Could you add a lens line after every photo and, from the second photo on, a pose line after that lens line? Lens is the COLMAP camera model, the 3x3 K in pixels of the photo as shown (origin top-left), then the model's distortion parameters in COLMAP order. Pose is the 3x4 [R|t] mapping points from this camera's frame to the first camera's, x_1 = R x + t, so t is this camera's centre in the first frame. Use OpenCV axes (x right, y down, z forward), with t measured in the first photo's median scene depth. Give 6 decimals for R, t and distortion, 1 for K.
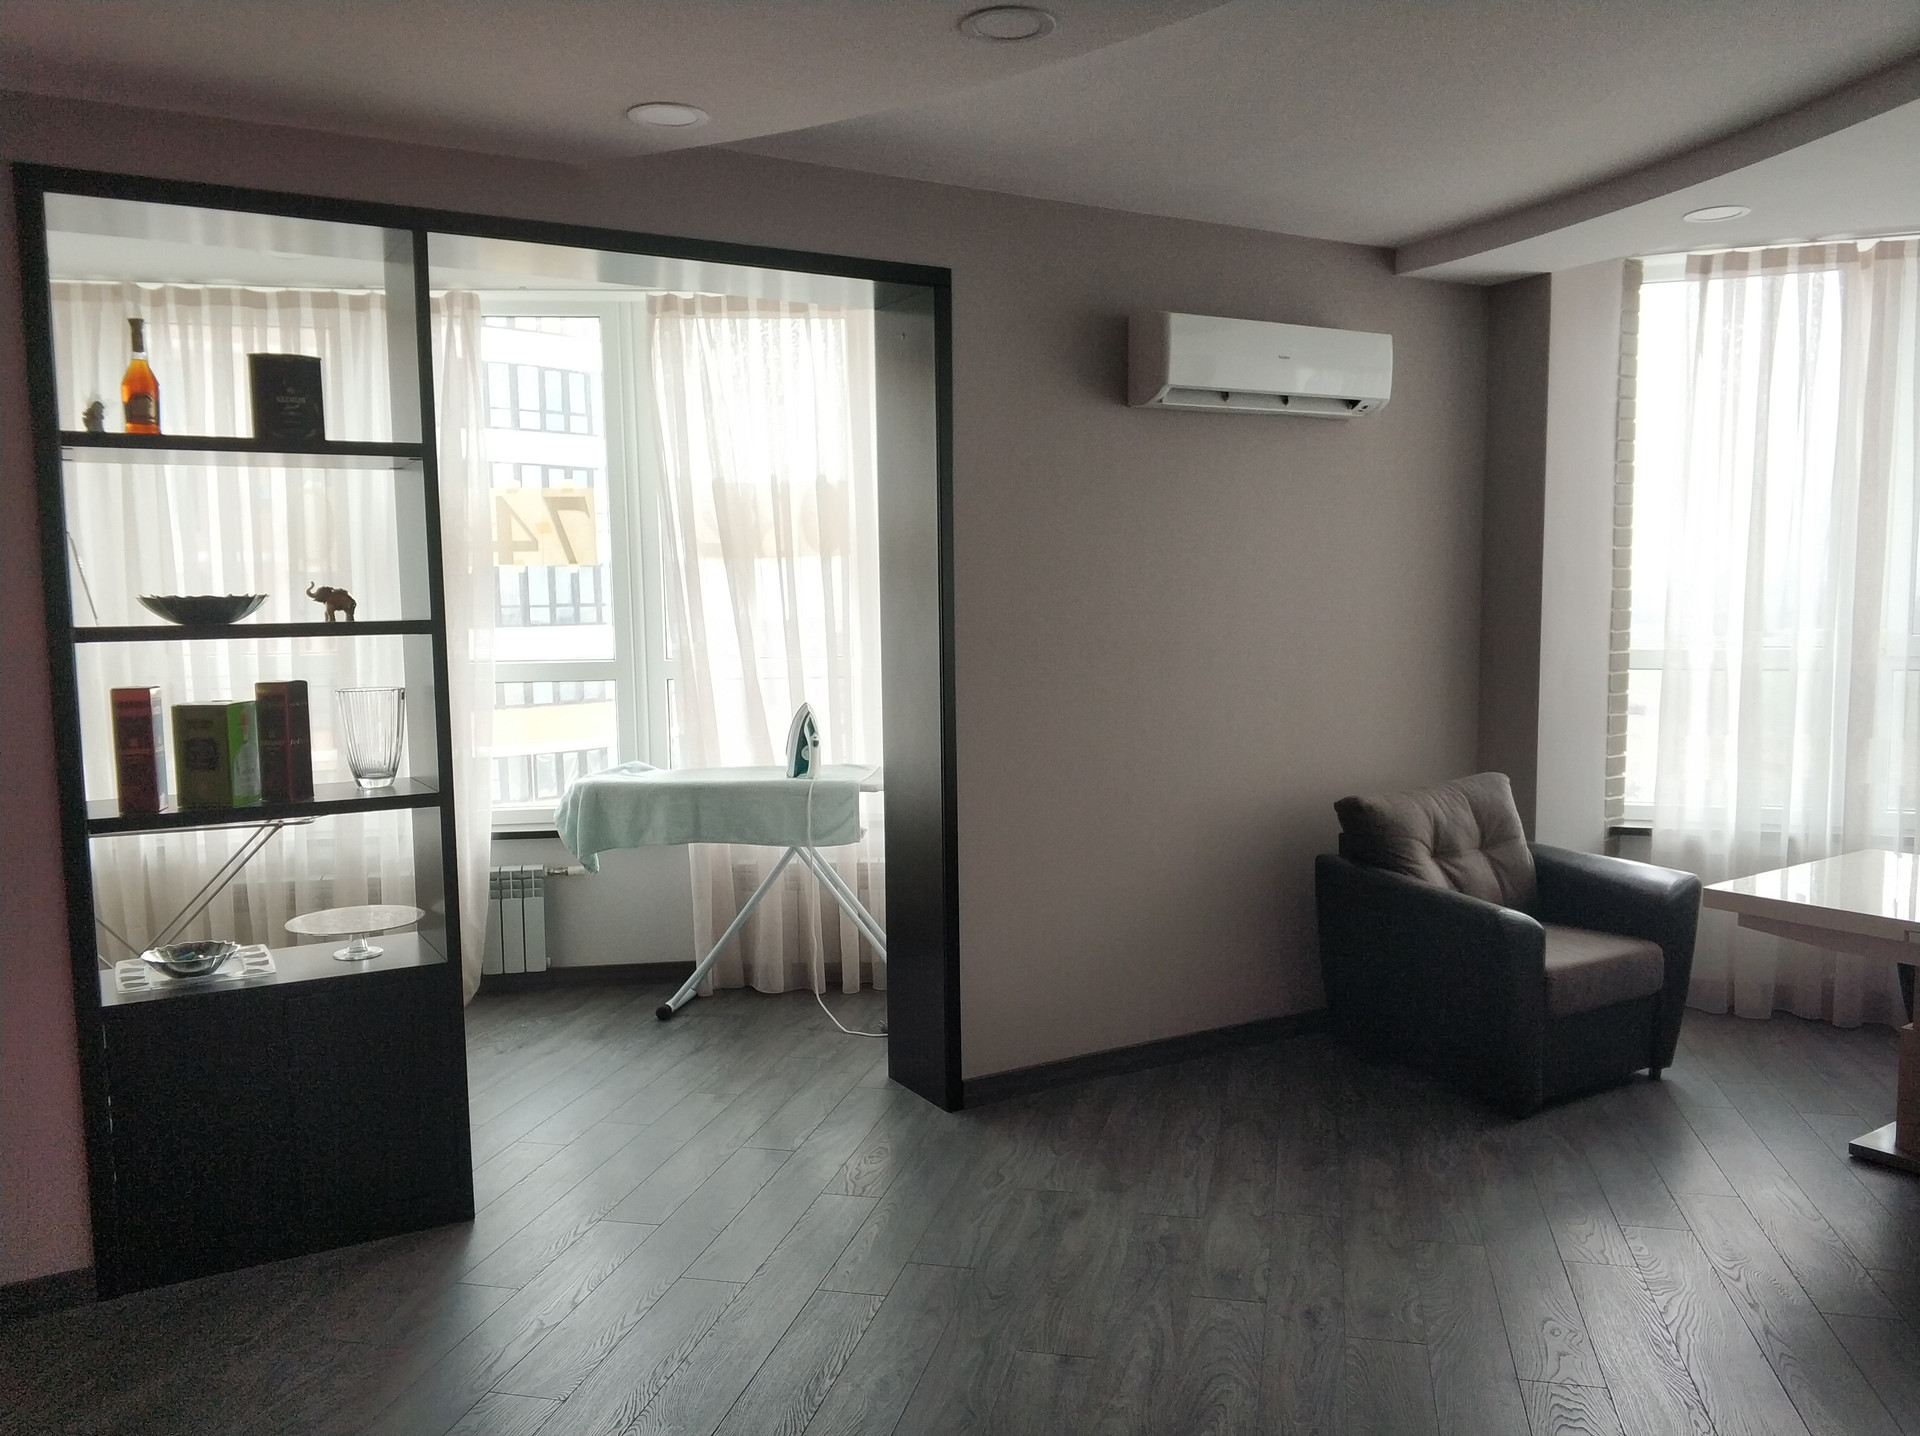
lens RADIAL K [[1532.4, 0, 960.0], [0, 1532.4, 718.0], [0, 0, 1]] dist [0.010462, 0.004234]
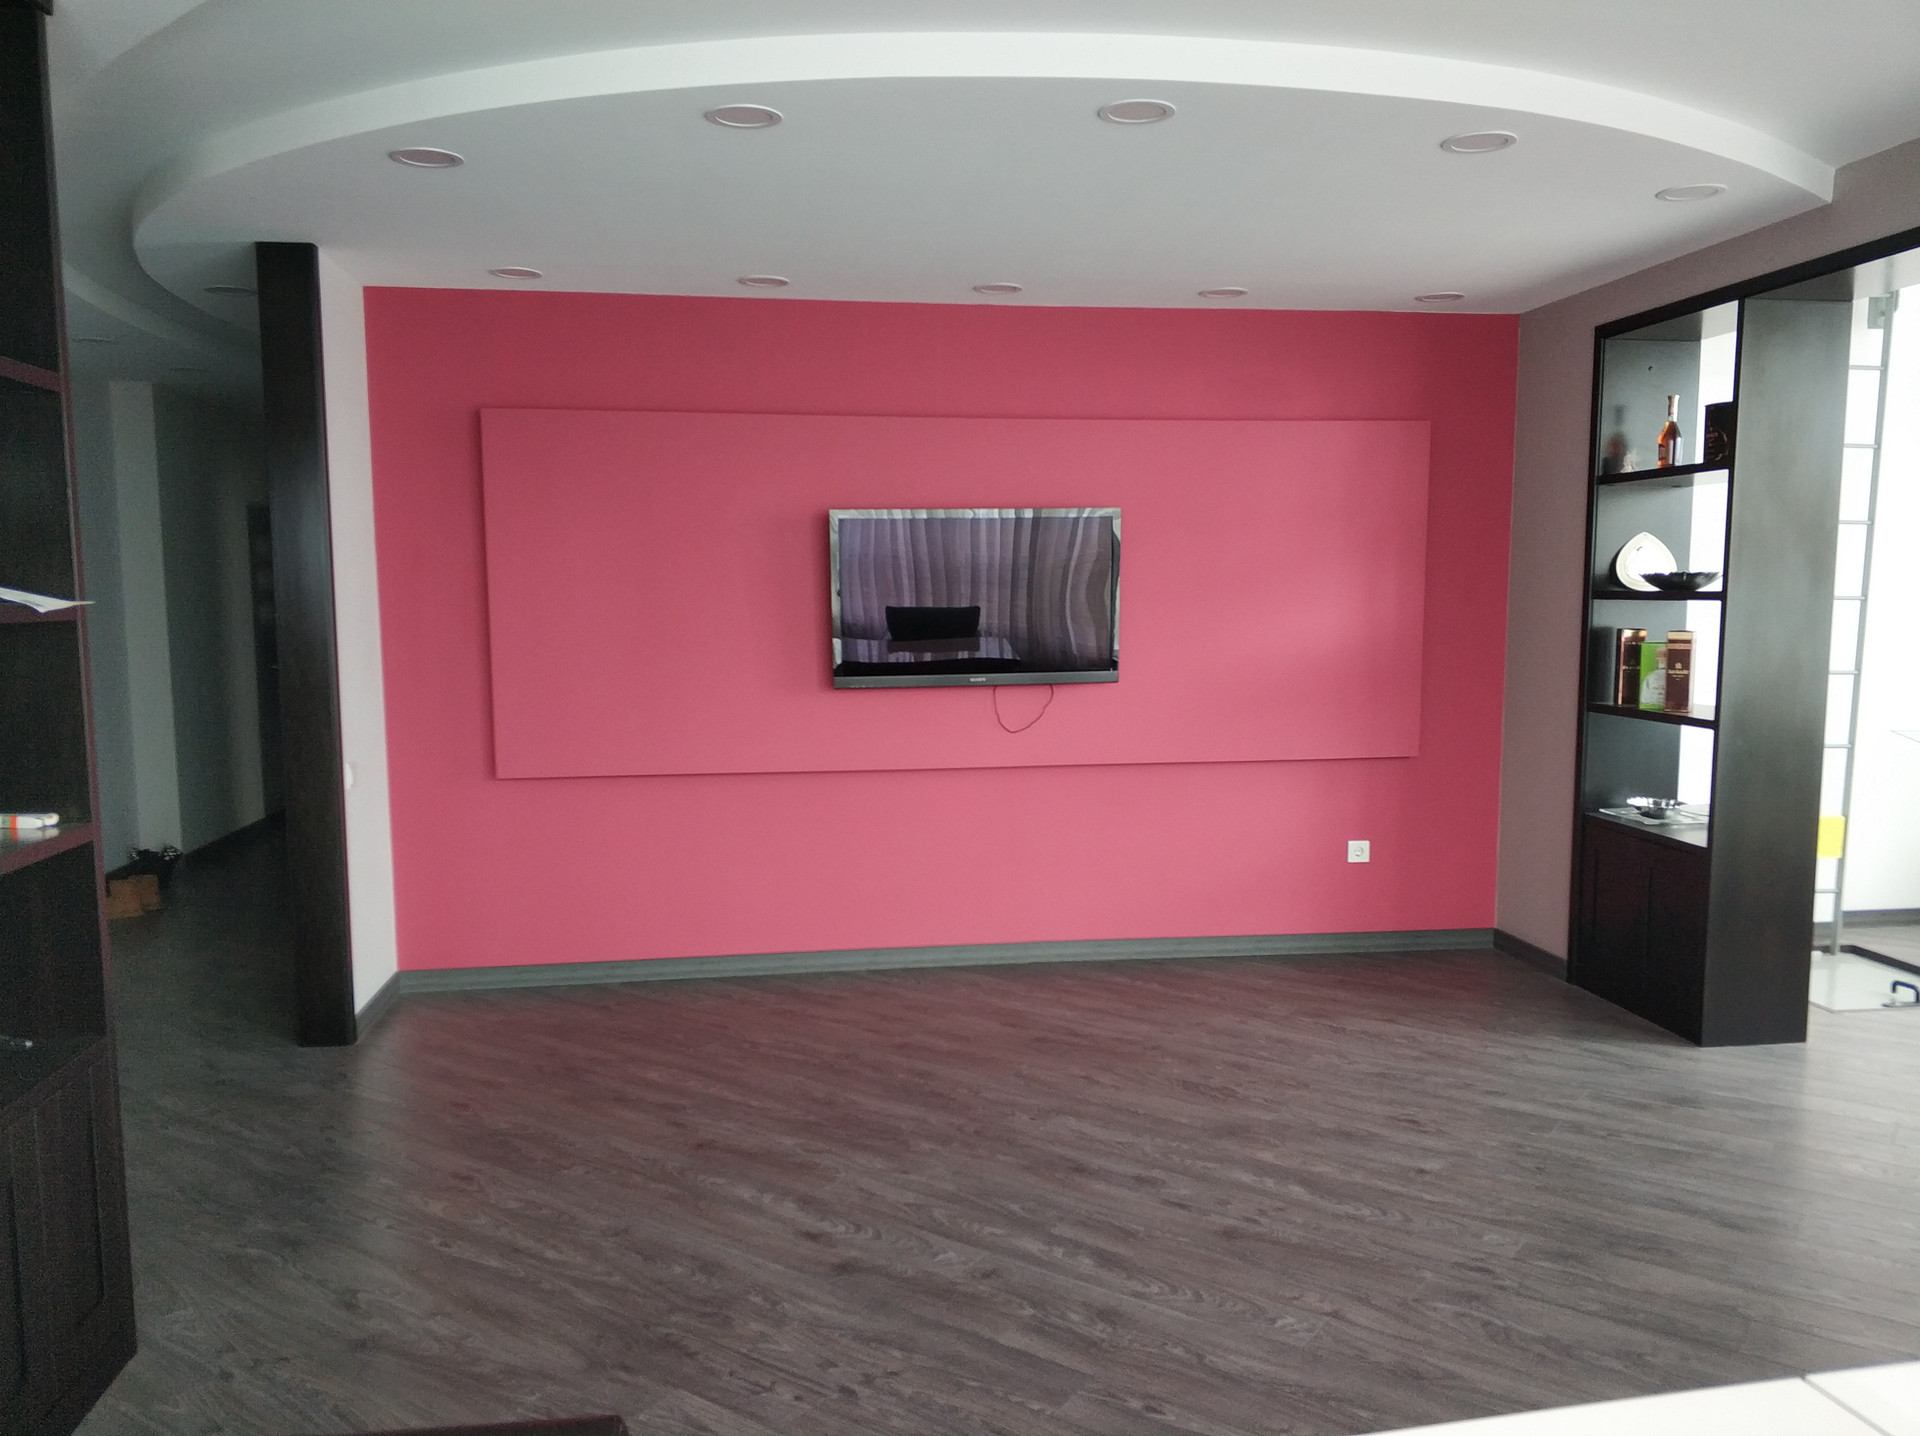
lens RADIAL K [[1532.4, 0, 960.0], [0, 1532.4, 718.0], [0, 0, 1]] dist [0.010462, 0.004234]
pose [[-0.393149, 0.094356, -0.914620, 0.807668], [-0.075656, 0.988028, 0.134450, -0.060361], [0.916357, 0.122055, -0.381304, 0.643887]]
